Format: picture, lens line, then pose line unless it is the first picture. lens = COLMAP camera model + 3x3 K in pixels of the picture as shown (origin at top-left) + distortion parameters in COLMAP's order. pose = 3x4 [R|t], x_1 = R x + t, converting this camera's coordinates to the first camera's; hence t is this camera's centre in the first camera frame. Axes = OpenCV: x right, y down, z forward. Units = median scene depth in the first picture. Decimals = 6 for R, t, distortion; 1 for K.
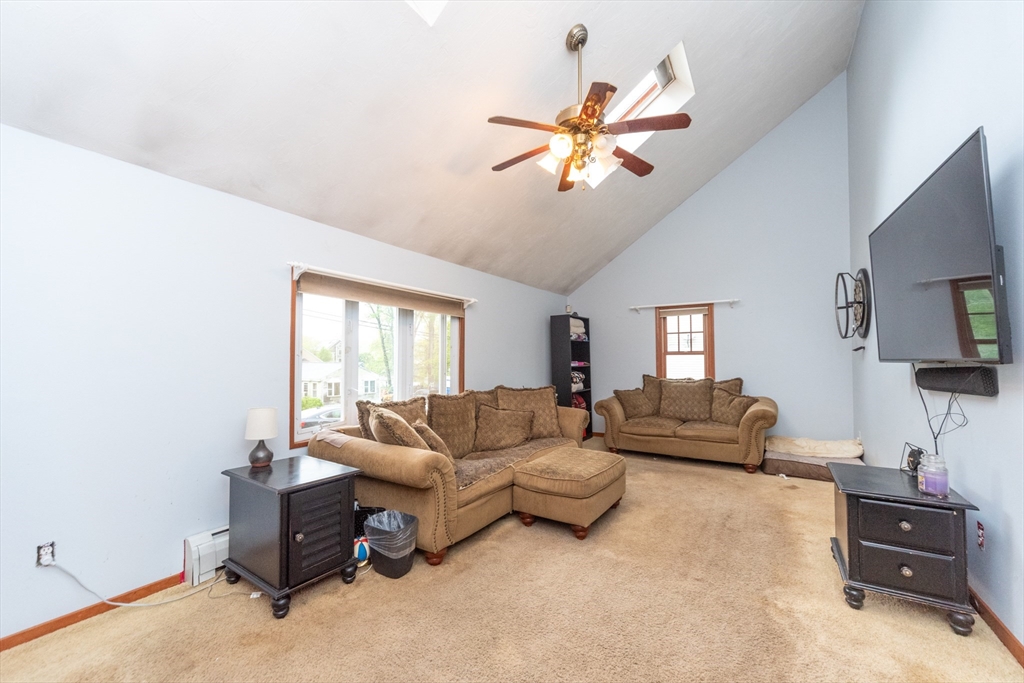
lens RADIAL K [[433.7, 0, 512.0], [0, 433.7, 341.5], [0, 0, 1]] dist [-0.000250, -0.000155]
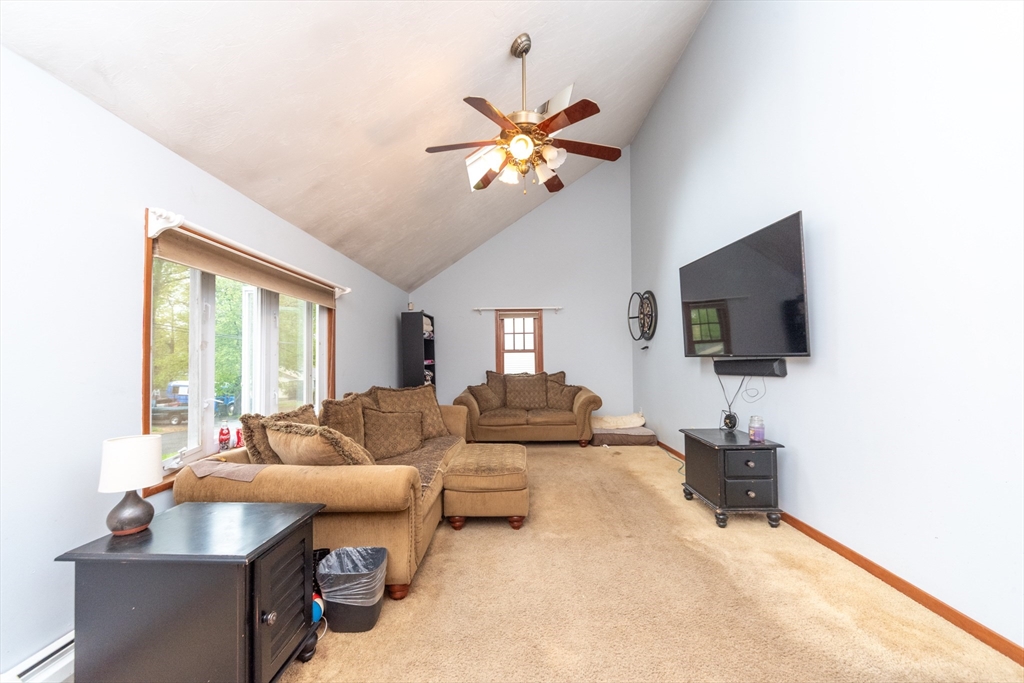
lens RADIAL K [[413.7, 0, 512.0], [0, 413.7, 341.5], [0, 0, 1]] dist [0.001703, 0.000129]
pose [[0.829150, 0.013726, 0.558857, -0.307785], [-0.014336, 0.999892, -0.003289, 0.007123], [-0.558842, -0.005284, 0.829257, 0.139130]]
